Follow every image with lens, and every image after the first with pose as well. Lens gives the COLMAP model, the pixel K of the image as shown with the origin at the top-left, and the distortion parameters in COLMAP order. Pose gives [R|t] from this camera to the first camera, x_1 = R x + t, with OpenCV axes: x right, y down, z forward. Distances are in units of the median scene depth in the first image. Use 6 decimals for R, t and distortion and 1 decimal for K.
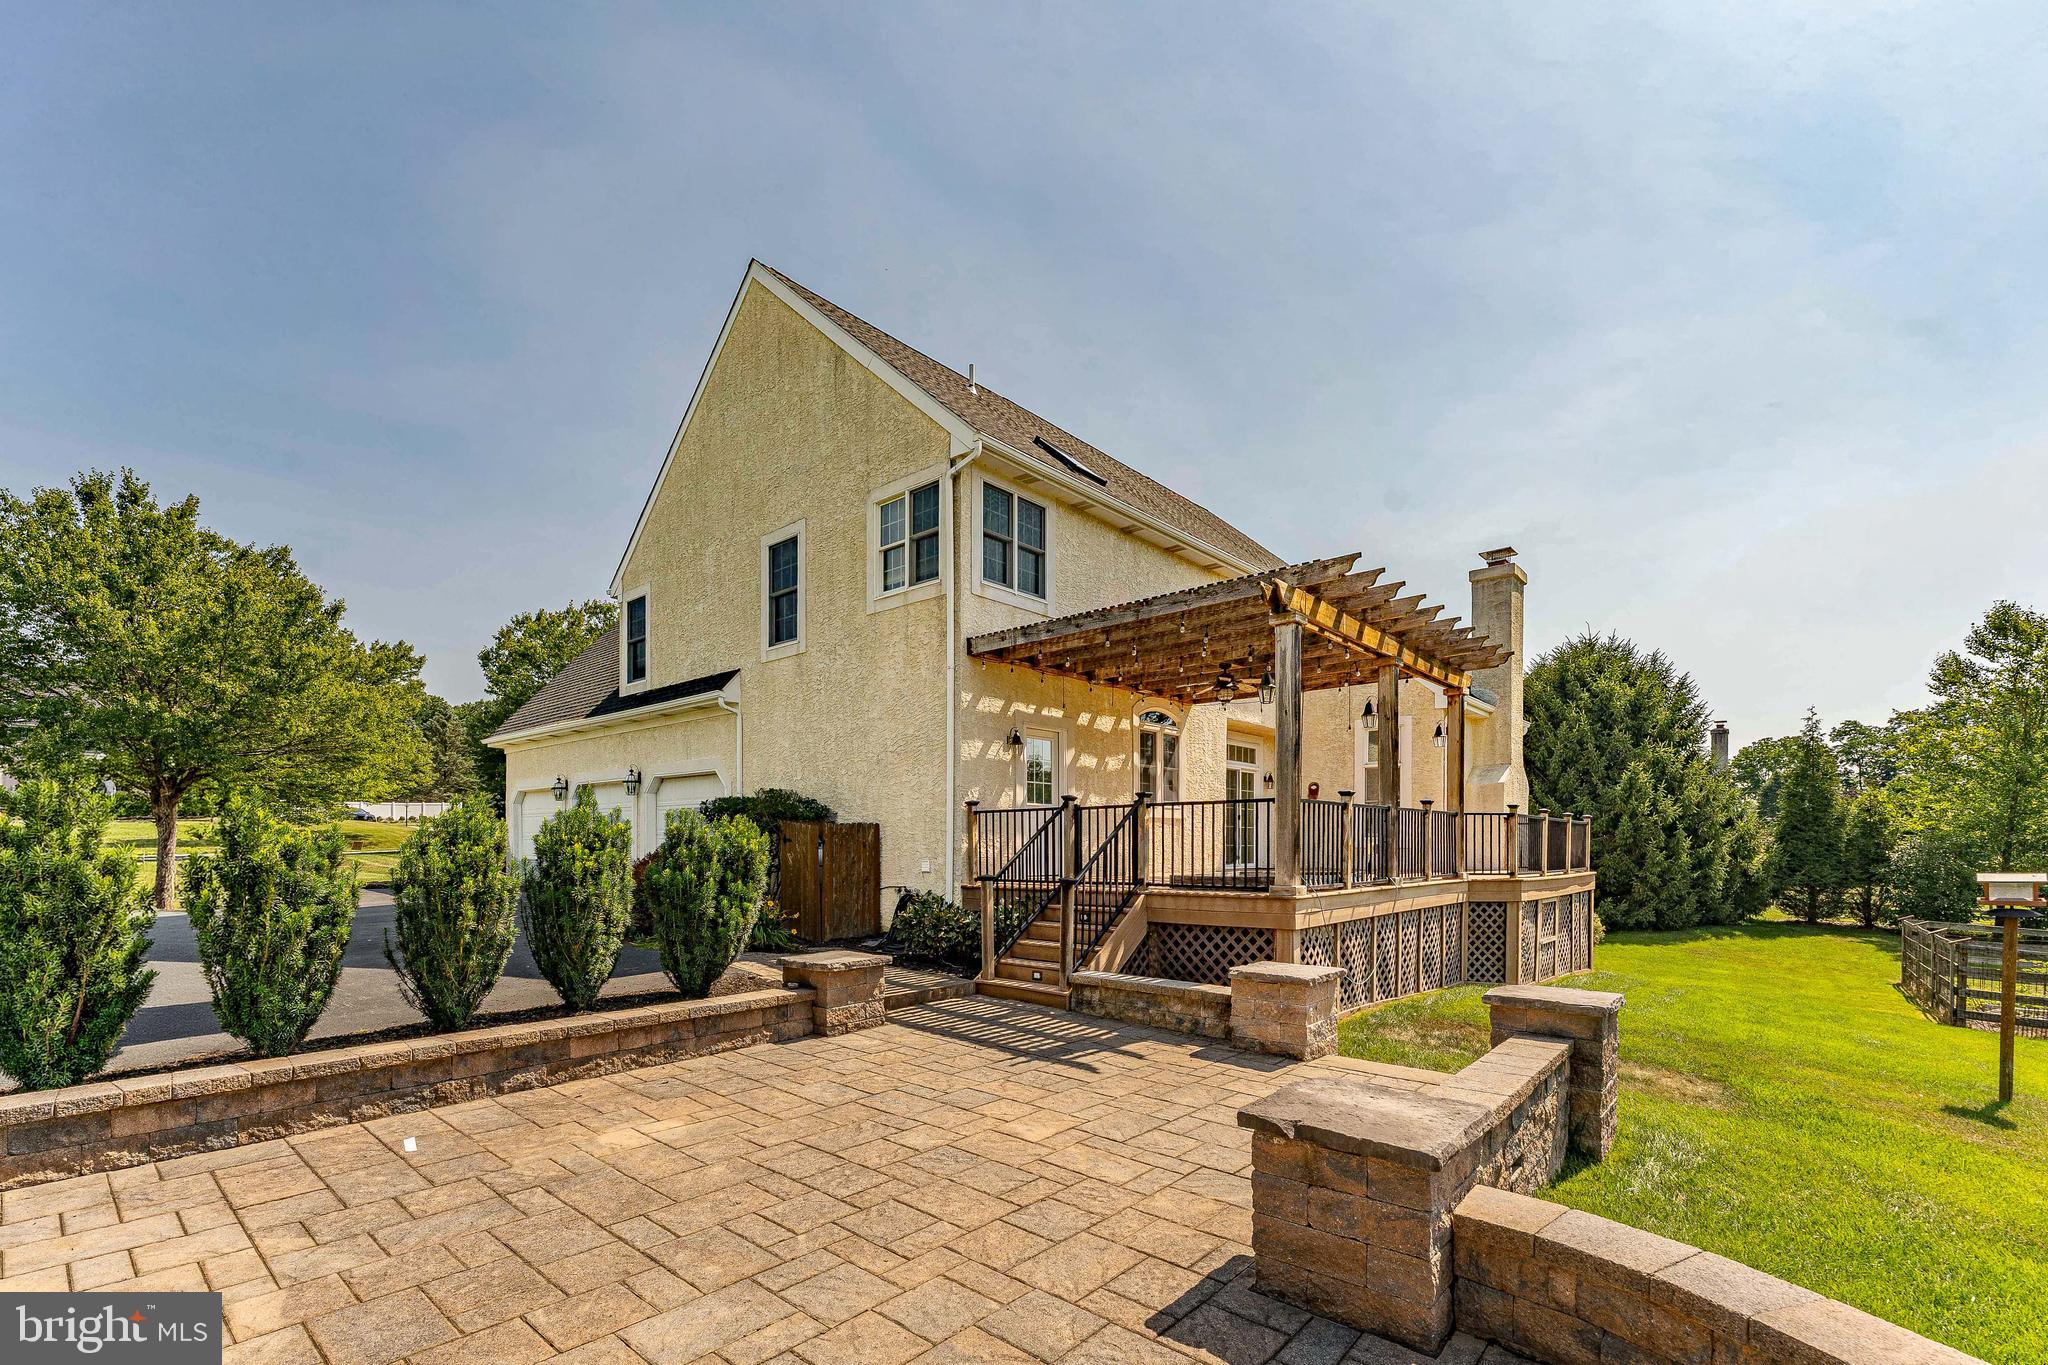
lens RADIAL K [[893.8, 0, 1017.0], [0, 893.8, 808.8], [0, 0, 1]] dist [-0.005807, -0.000106]
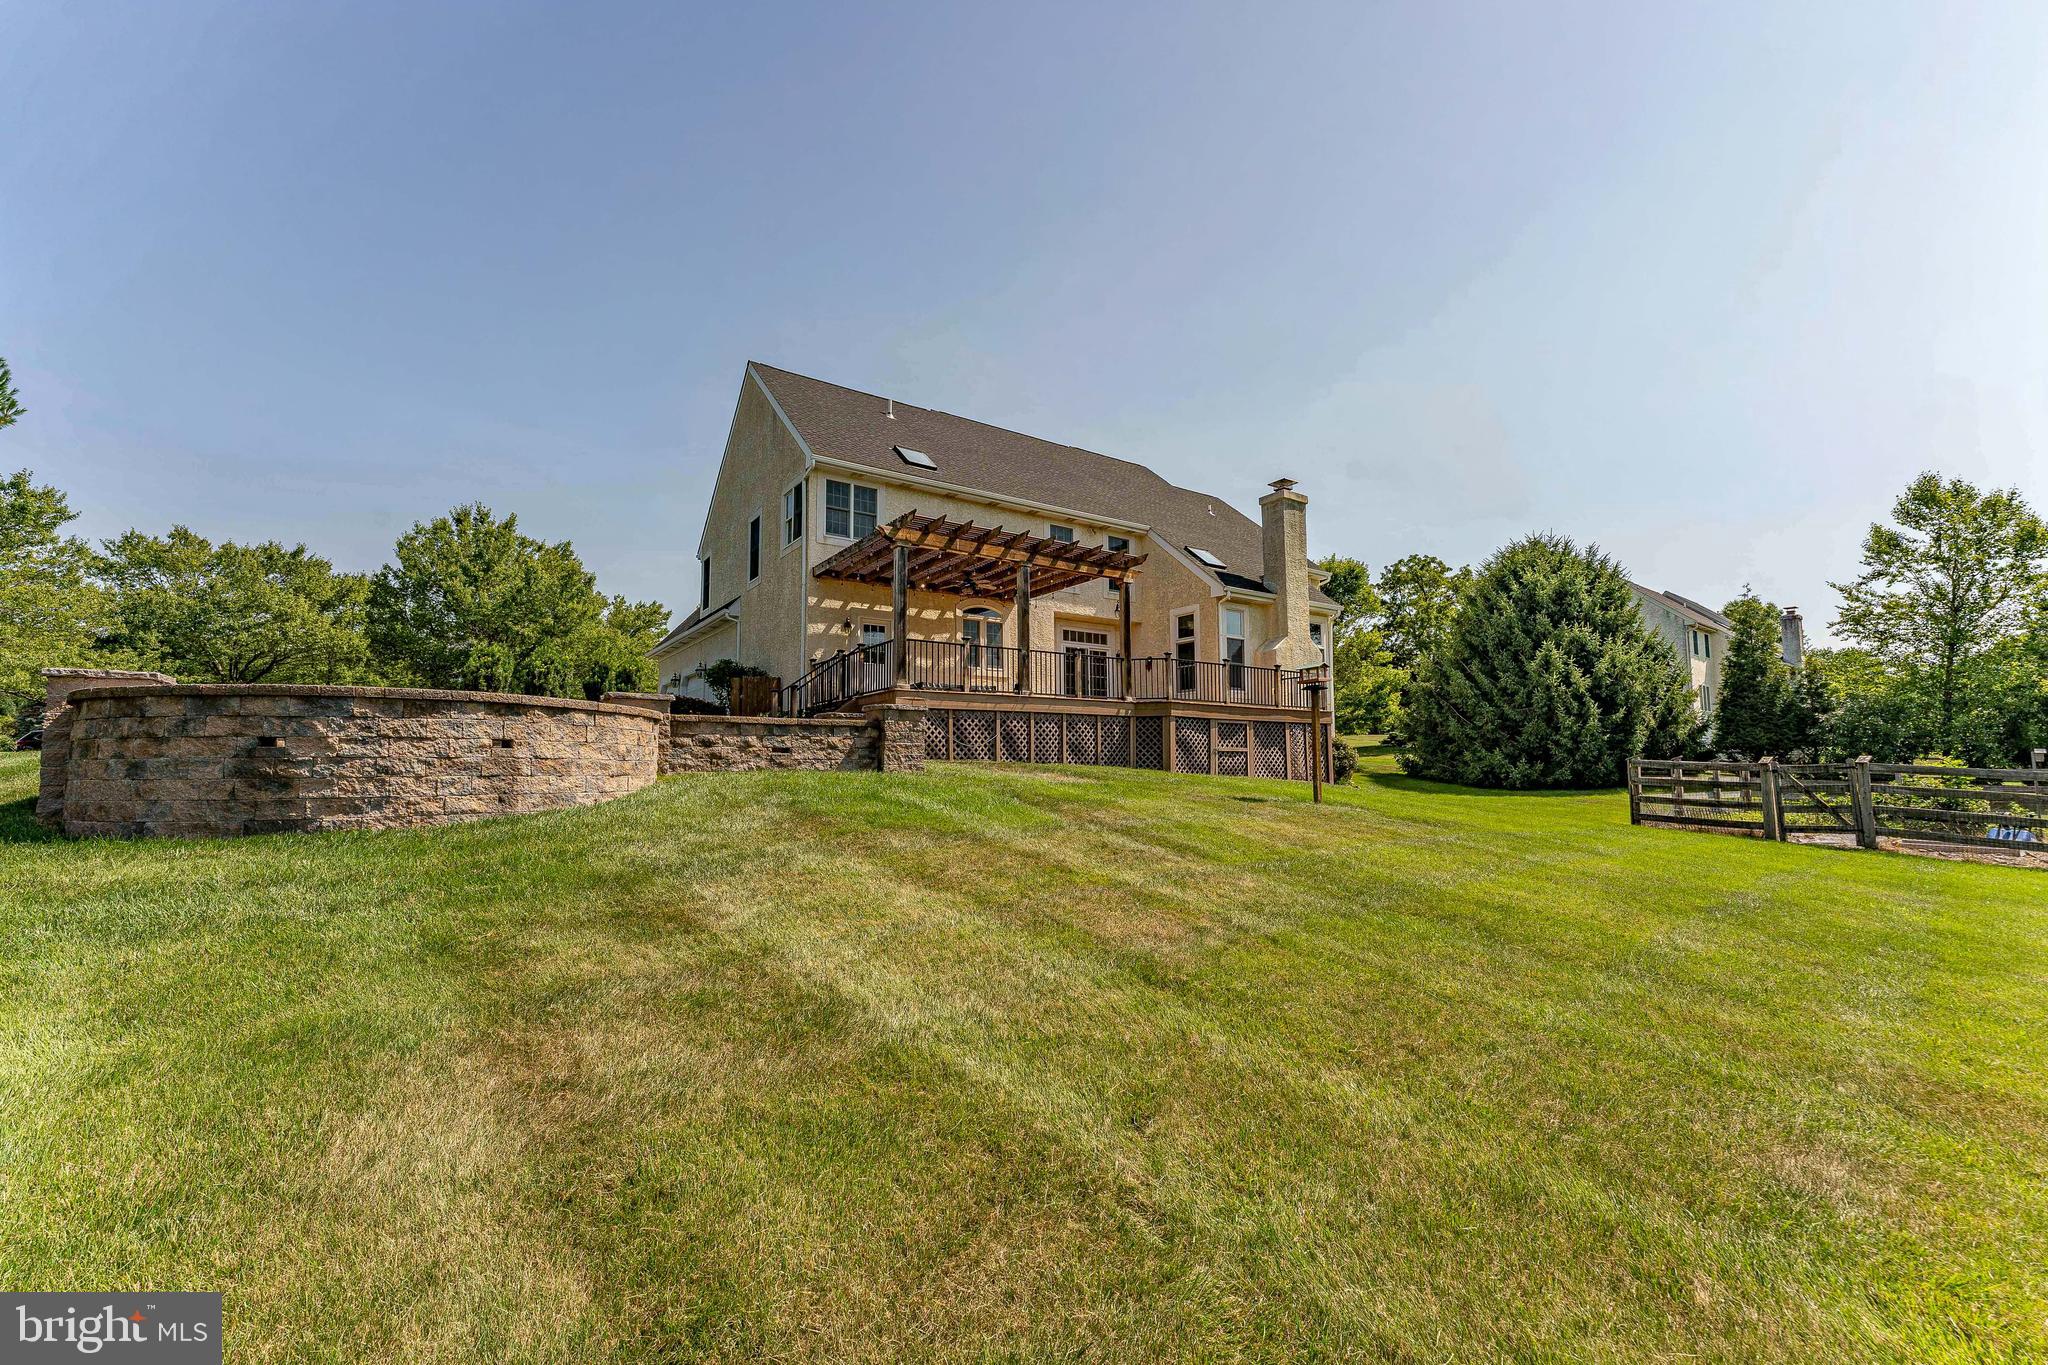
lens RADIAL K [[829.2, 0, 1019.7], [0, 829.2, 695.6], [0, 0, 1]] dist [-0.003955, 0.000516]
pose [[0.970145, -0.029103, -0.240775, 0.329845], [0.016665, 0.998427, -0.053535, 0.072657], [0.241954, 0.047925, 0.969103, -0.224338]]
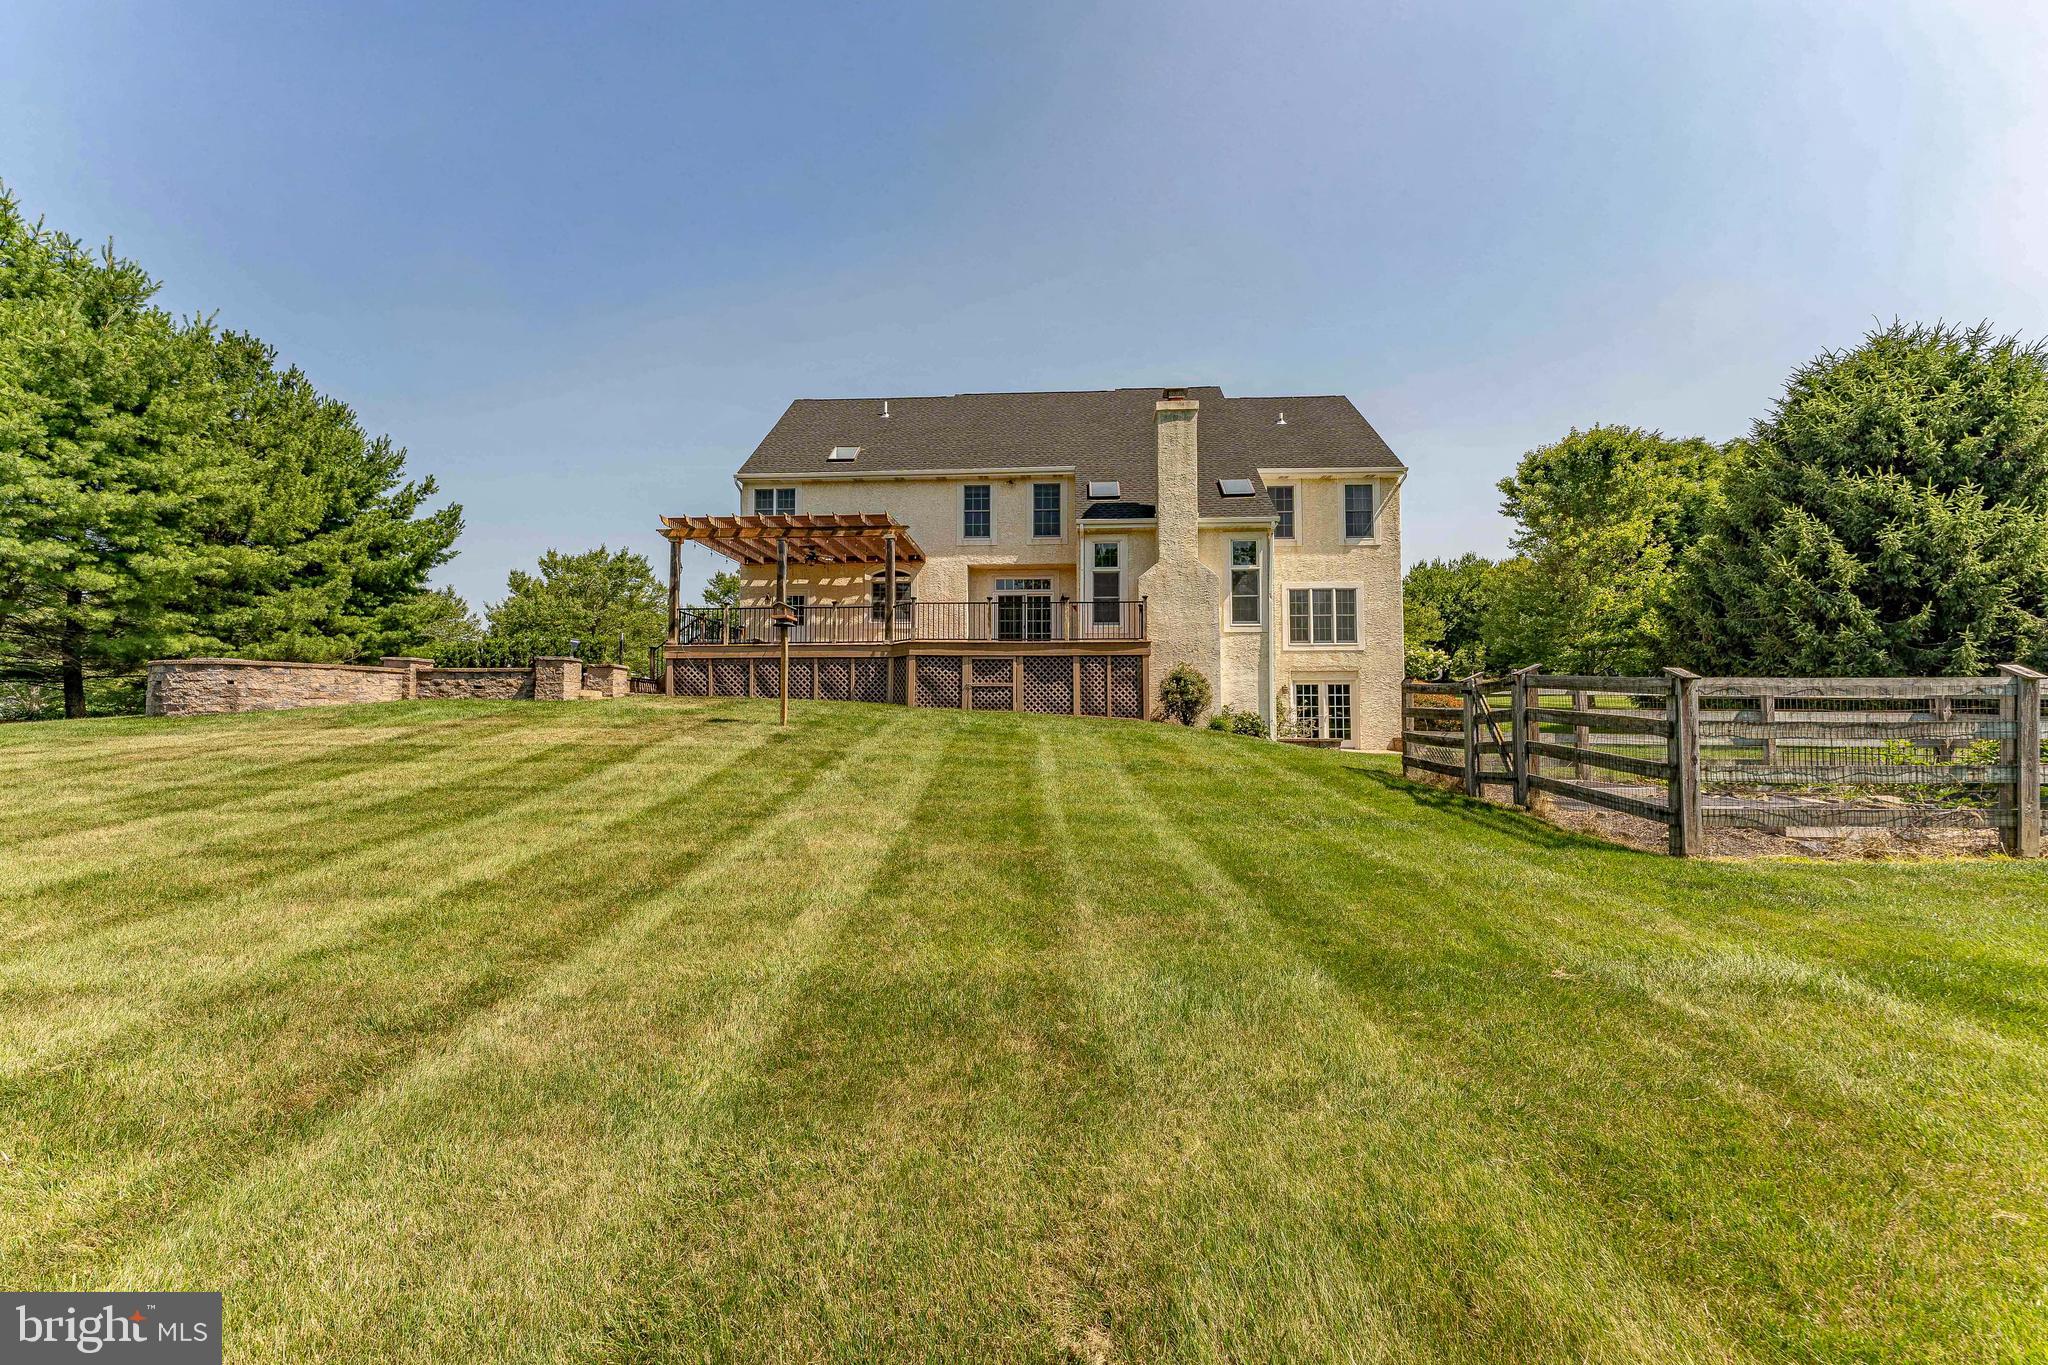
lens RADIAL K [[829.2, 0, 1027.6], [0, 829.2, 699.4], [0, 0, 1]] dist [-0.003955, 0.000516]
pose [[0.612338, -0.028953, -0.790065, 0.970132], [0.027818, 0.999499, -0.015067, 0.110691], [0.790106, -0.012752, 0.612837, 0.100328]]
